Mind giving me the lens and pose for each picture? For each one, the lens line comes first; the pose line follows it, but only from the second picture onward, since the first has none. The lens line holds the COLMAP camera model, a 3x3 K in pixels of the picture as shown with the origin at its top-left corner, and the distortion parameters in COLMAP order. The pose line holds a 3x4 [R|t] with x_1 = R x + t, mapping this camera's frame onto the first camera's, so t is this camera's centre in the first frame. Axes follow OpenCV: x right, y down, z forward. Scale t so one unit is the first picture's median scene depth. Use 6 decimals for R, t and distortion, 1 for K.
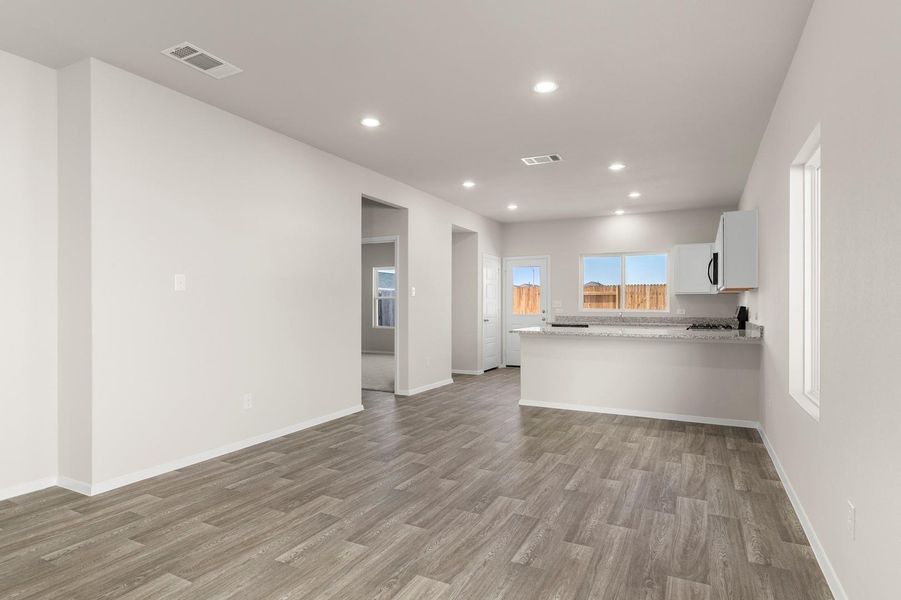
lens RADIAL K [[438.2, 0, 452.8], [0, 438.2, 299.0], [0, 0, 1]] dist [-0.001472, -0.000109]
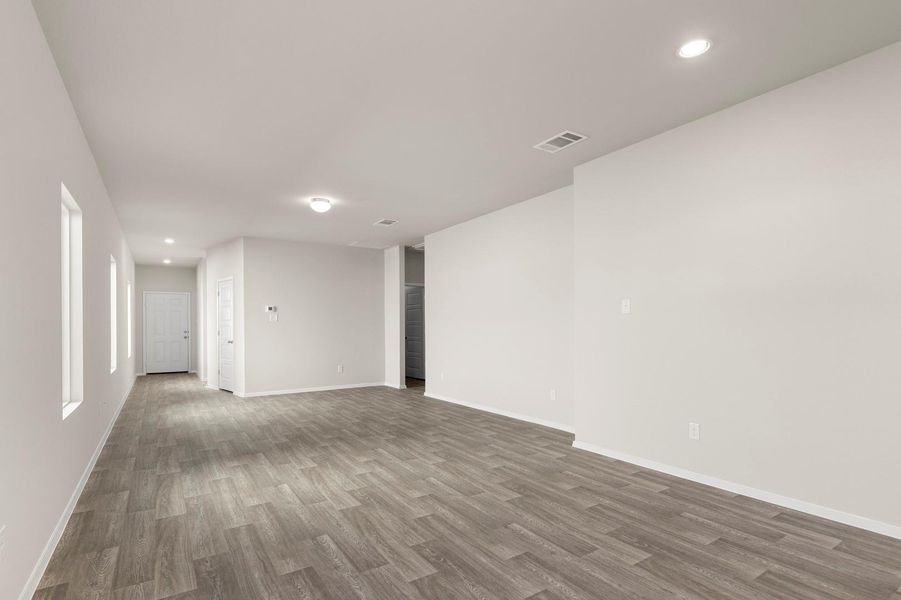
lens RADIAL K [[401.3, 0, 451.1], [0, 401.3, 325.7], [0, 0, 1]] dist [-0.002609, -0.000220]
pose [[-0.415588, -0.000539, -0.909553, 0.876952], [0.017251, 0.999815, -0.008475, 0.019833], [0.909390, -0.019213, -0.415502, 1.551370]]
